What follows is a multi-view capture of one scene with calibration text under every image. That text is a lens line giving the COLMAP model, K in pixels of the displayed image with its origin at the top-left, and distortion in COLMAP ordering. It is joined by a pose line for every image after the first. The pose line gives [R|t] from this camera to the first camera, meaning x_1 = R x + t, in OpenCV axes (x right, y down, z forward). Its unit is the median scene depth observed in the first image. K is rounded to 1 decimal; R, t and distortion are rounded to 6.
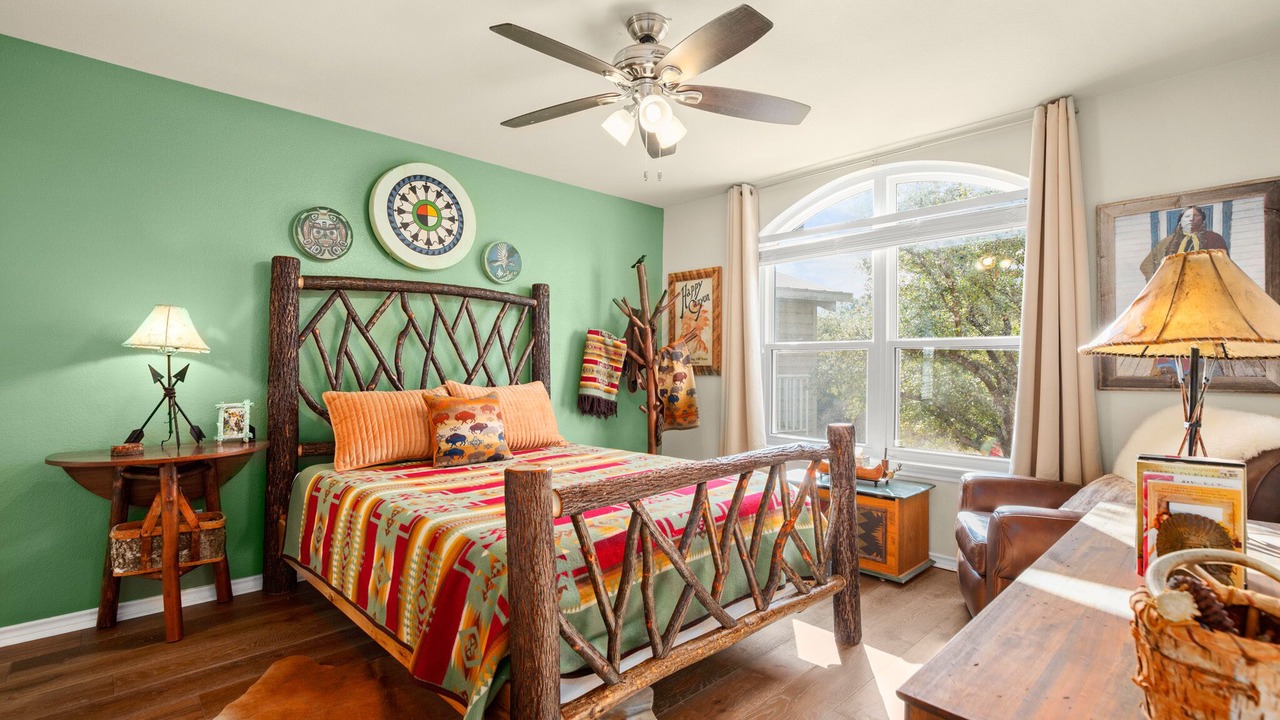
lens RADIAL K [[591.8, 0, 640.0], [0, 591.8, 360.0], [0, 0, 1]] dist [-0.000239, 0.000076]
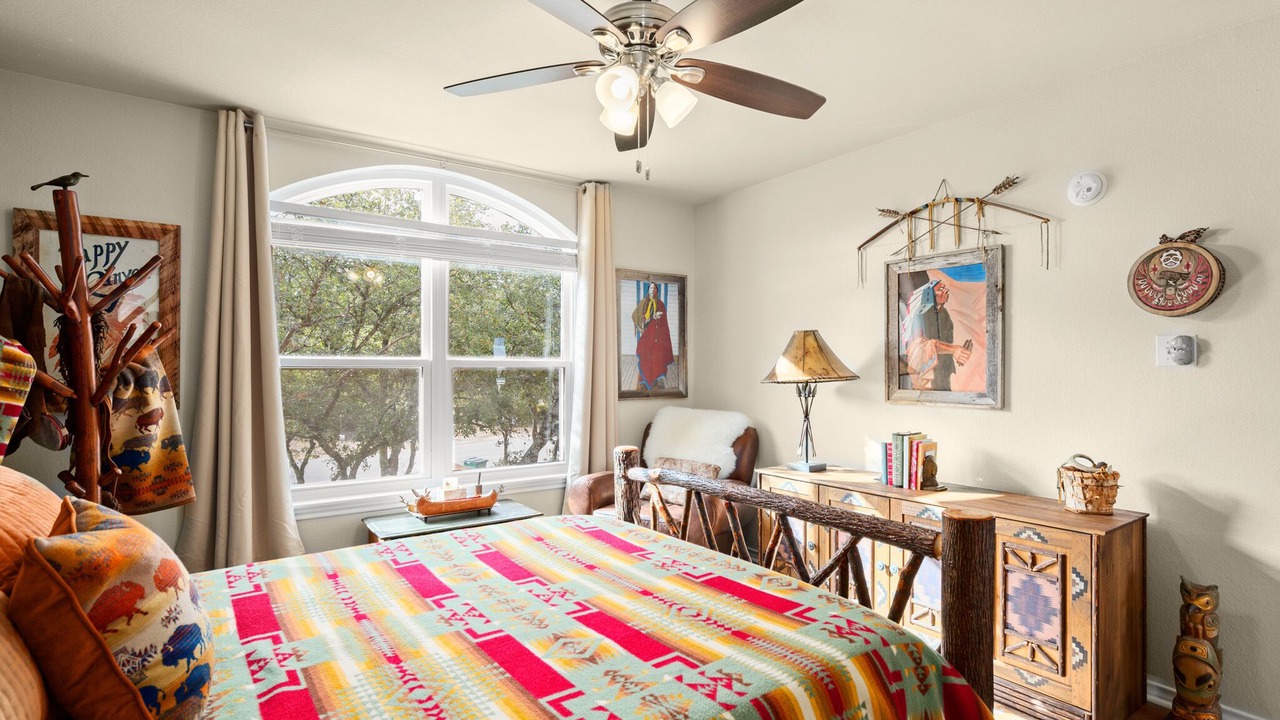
lens RADIAL K [[635.3, 0, 640.0], [0, 635.3, 360.0], [0, 0, 1]] dist [0.000034, 0.000127]
pose [[0.137622, 0.006177, 0.990466, -0.454958], [-0.008950, 0.999947, -0.004993, -0.024974], [-0.990444, -0.008177, 0.137670, 0.475718]]
